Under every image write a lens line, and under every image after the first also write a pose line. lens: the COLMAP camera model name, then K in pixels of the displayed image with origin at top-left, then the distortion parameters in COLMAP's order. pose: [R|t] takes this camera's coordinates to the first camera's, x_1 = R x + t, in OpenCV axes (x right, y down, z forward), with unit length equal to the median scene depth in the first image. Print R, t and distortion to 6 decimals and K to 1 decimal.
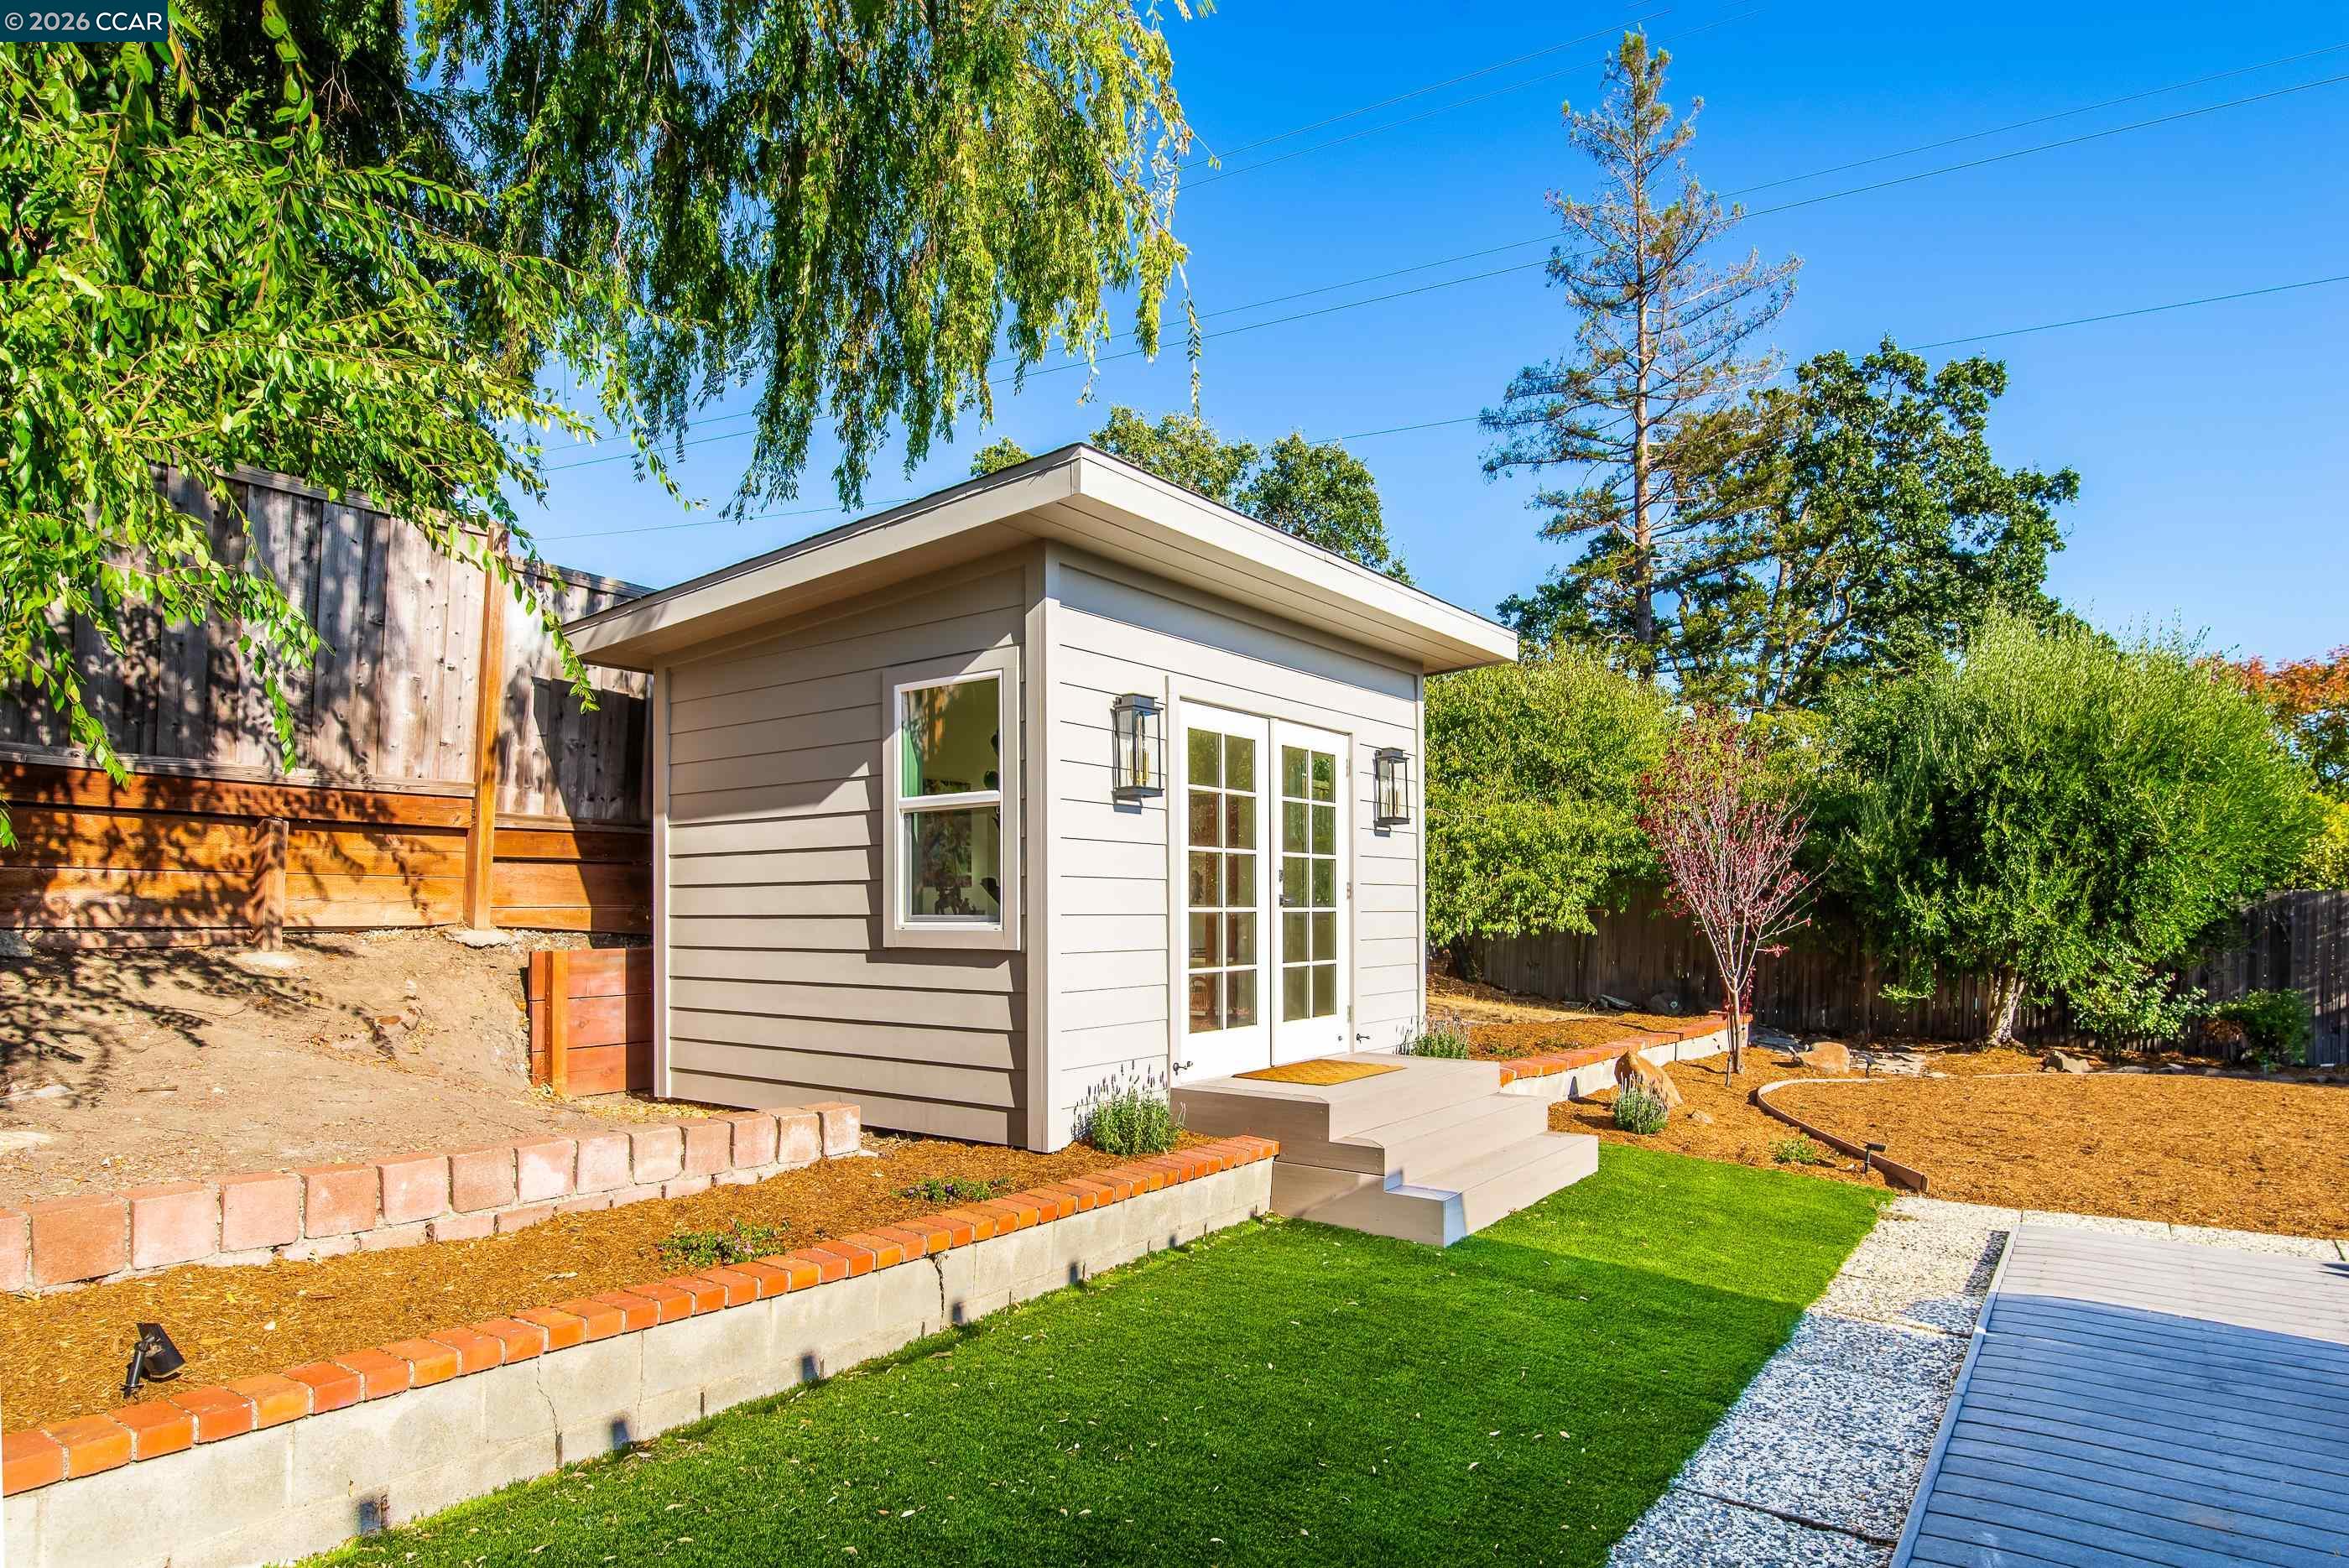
lens RADIAL K [[1306.5, 0, 1185.4], [0, 1306.5, 890.3], [0, 0, 1]] dist [-0.004958, -0.001615]
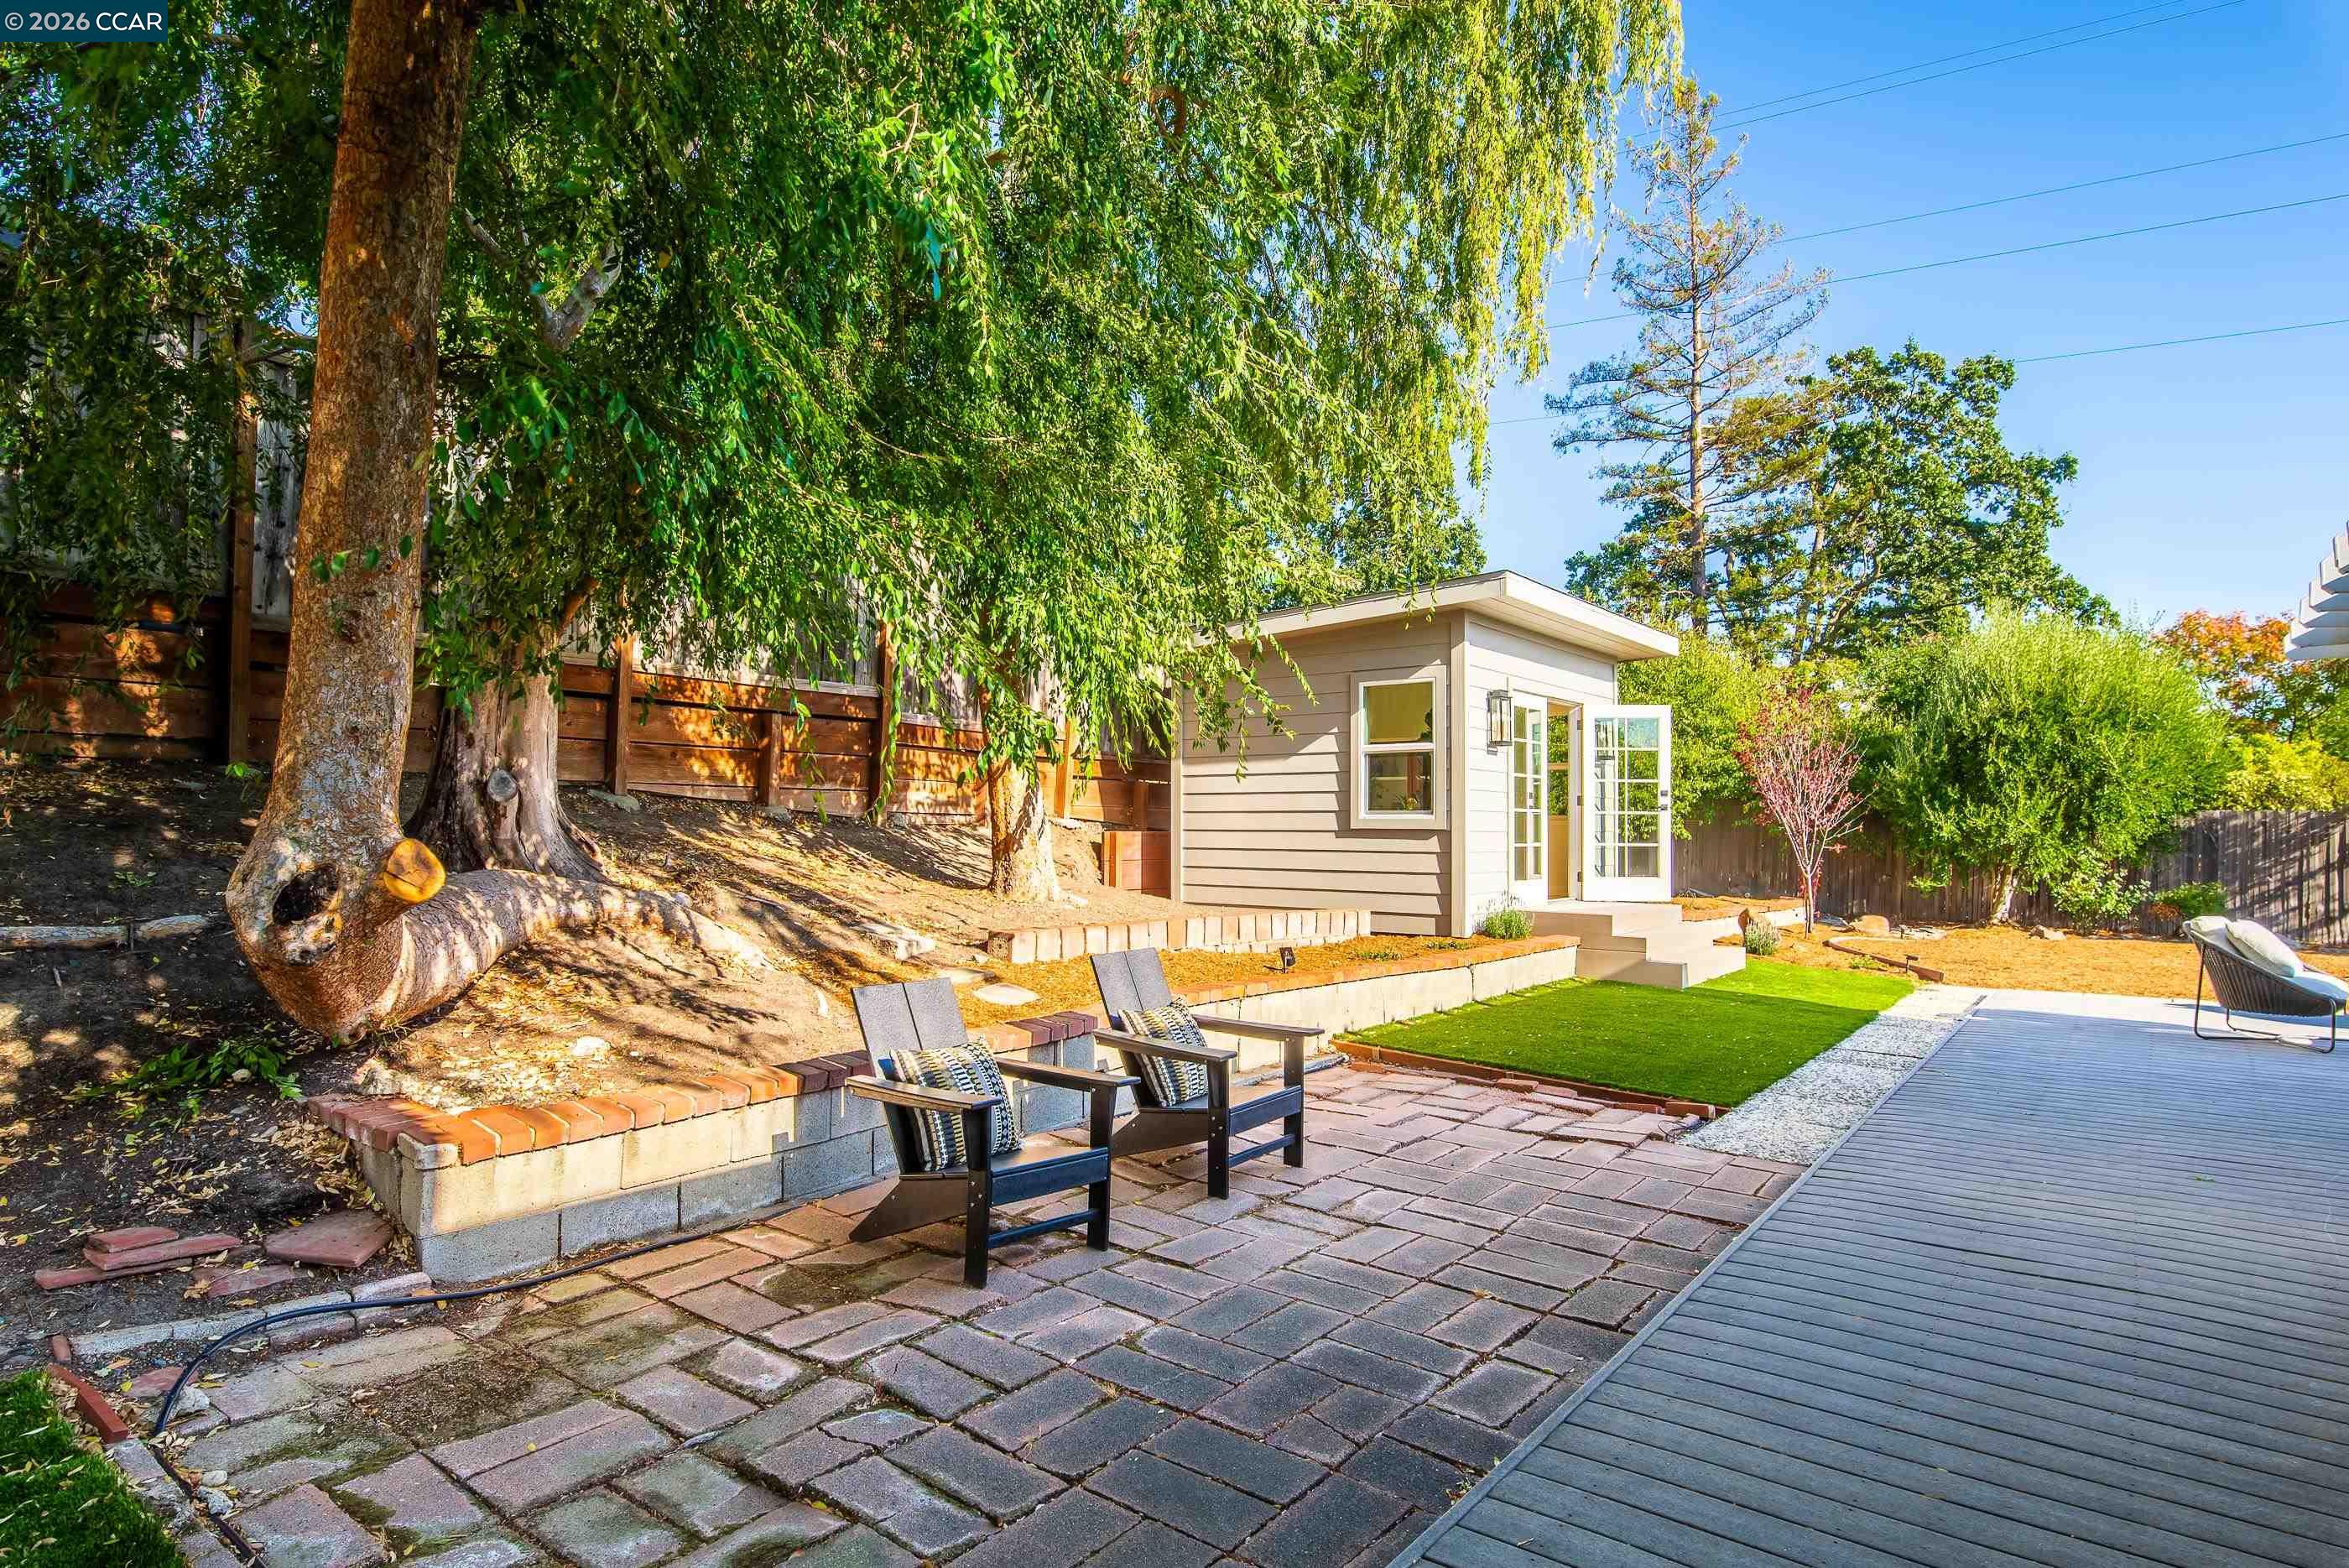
lens RADIAL K [[1287.5, 0, 1174.5], [0, 1287.5, 784.0], [0, 0, 1]] dist [-0.000879, 0.000006]
pose [[0.999675, 0.009304, -0.023754, -0.216164], [-0.009774, 0.999757, -0.019762, 0.009838], [0.023565, 0.019988, 0.999522, -0.385470]]
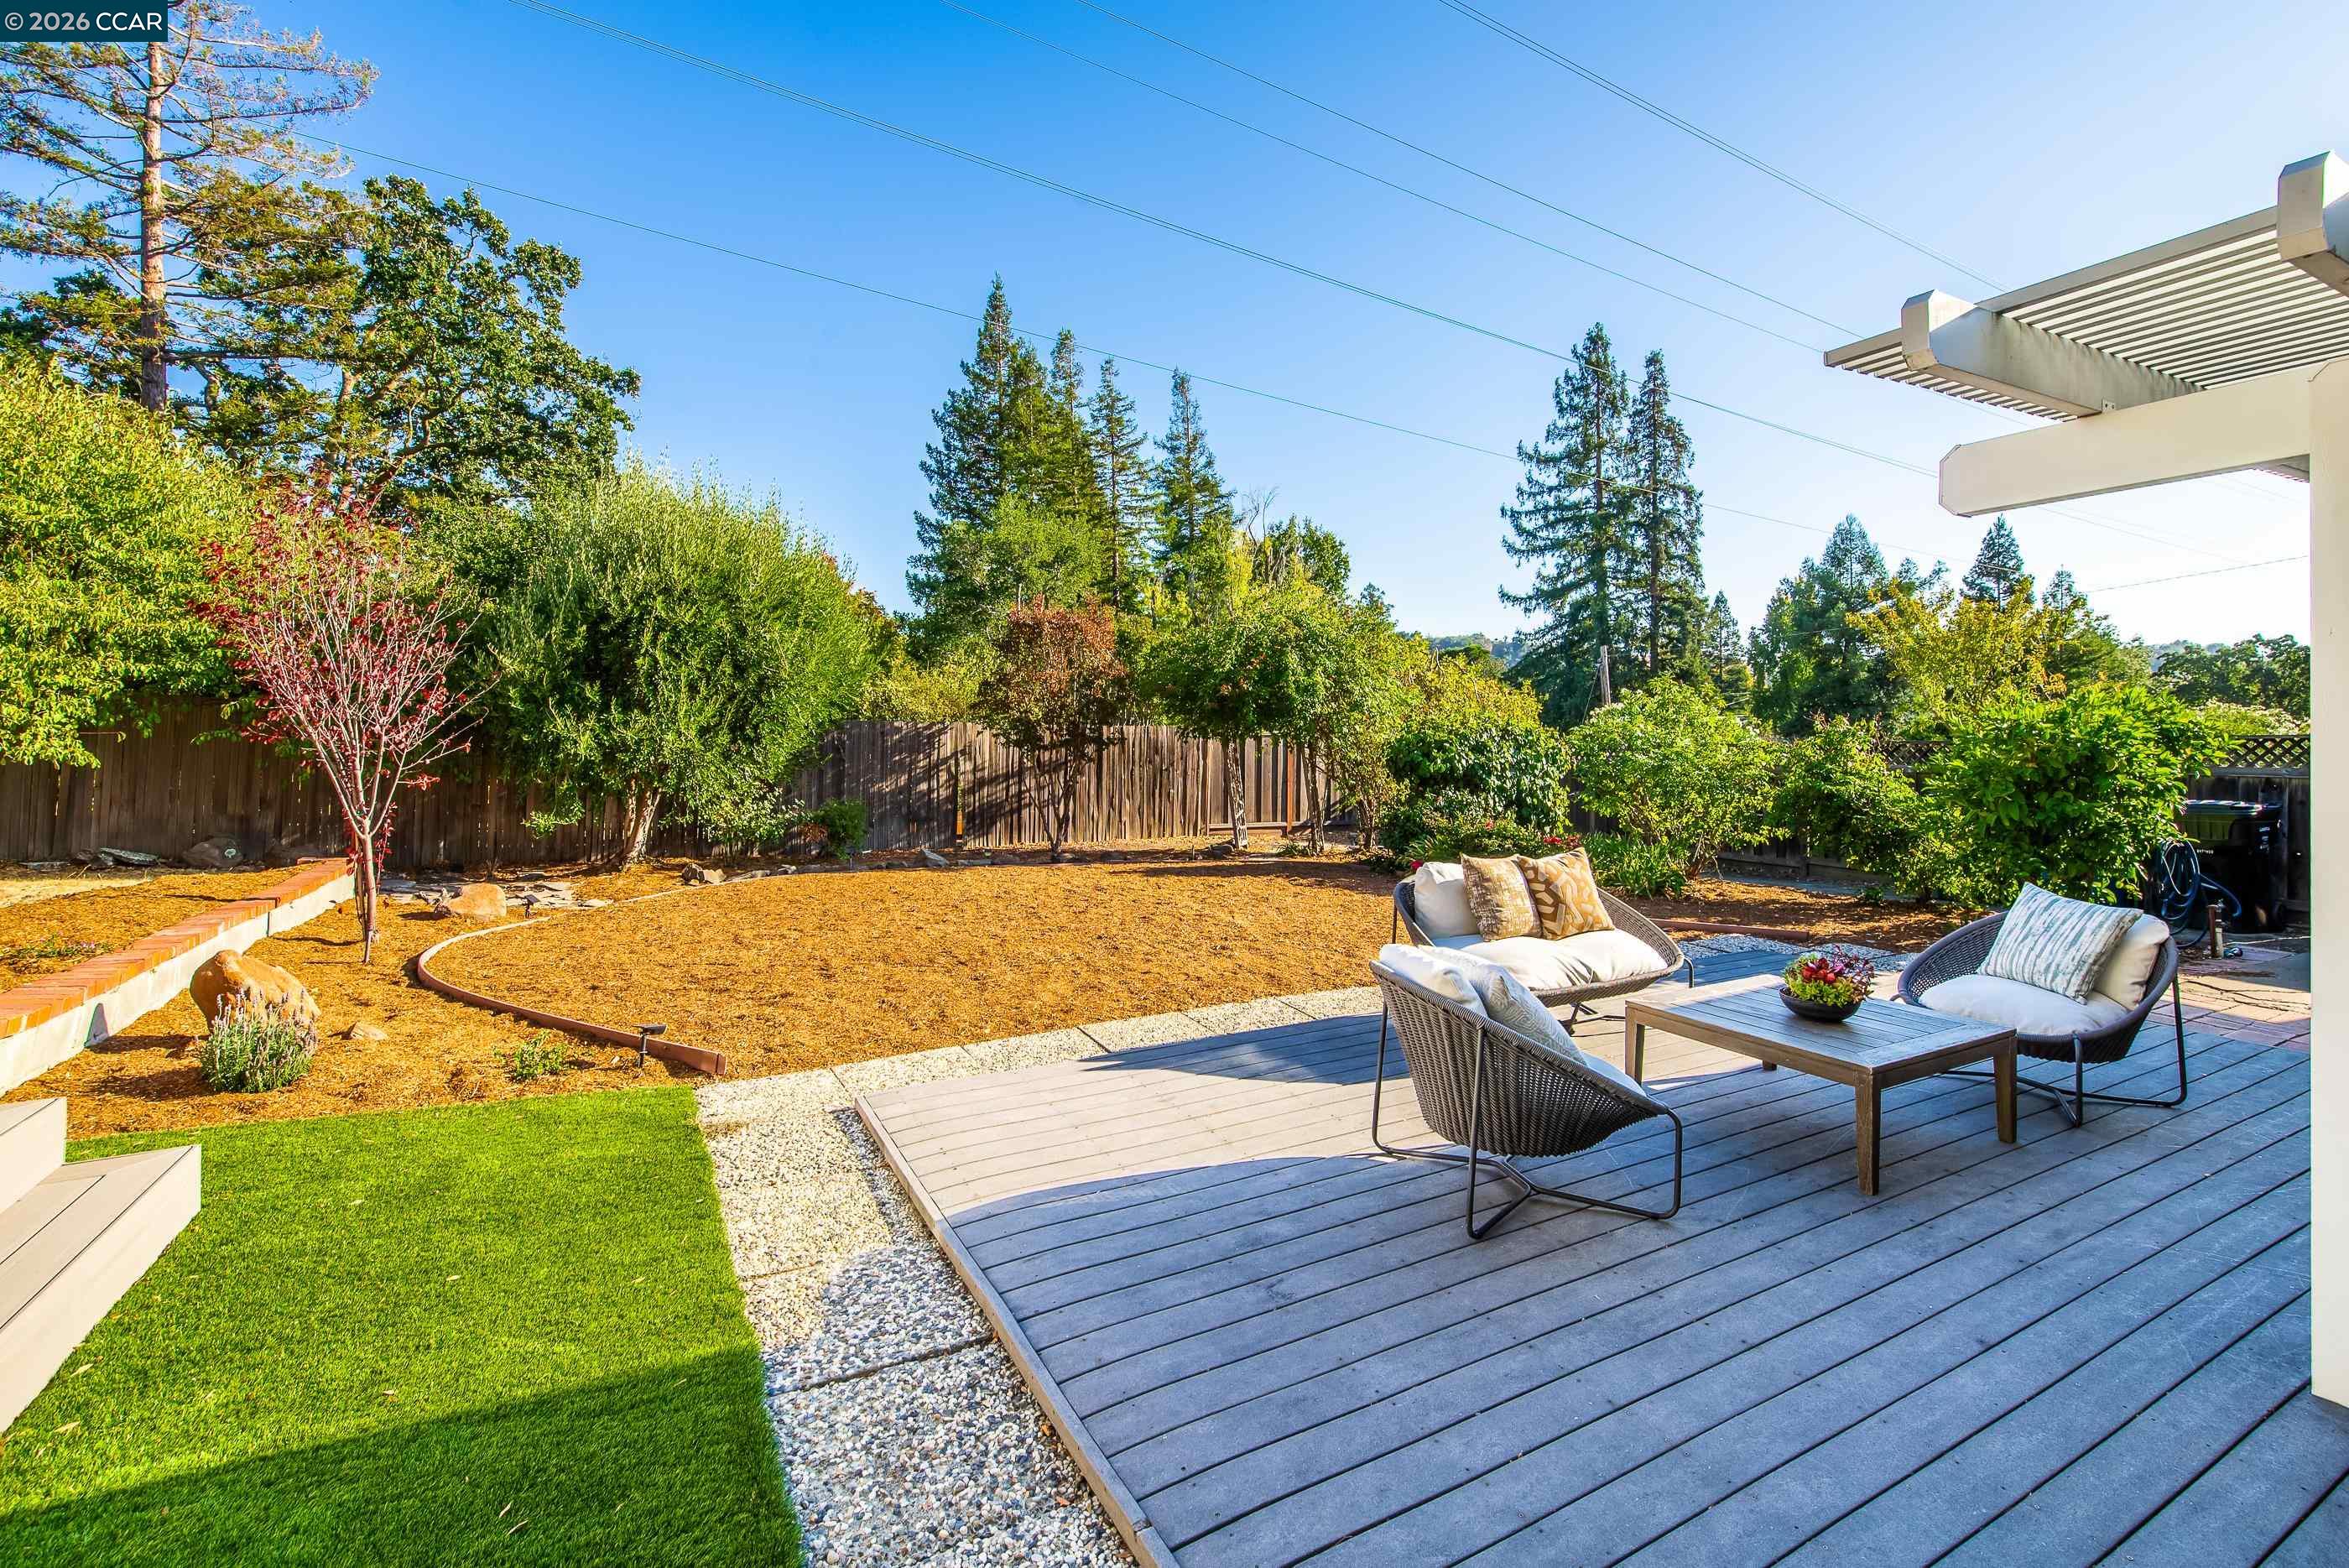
lens RADIAL K [[1036.5, 0, 1218.3], [0, 1036.5, 733.9], [0, 0, 1]] dist [-0.000244, -0.000315]
pose [[0.405279, 0.004302, 0.914183, 0.052022], [-0.016219, 0.999865, 0.002485, 0.005268], [-0.914049, -0.015834, 0.405294, 0.247727]]
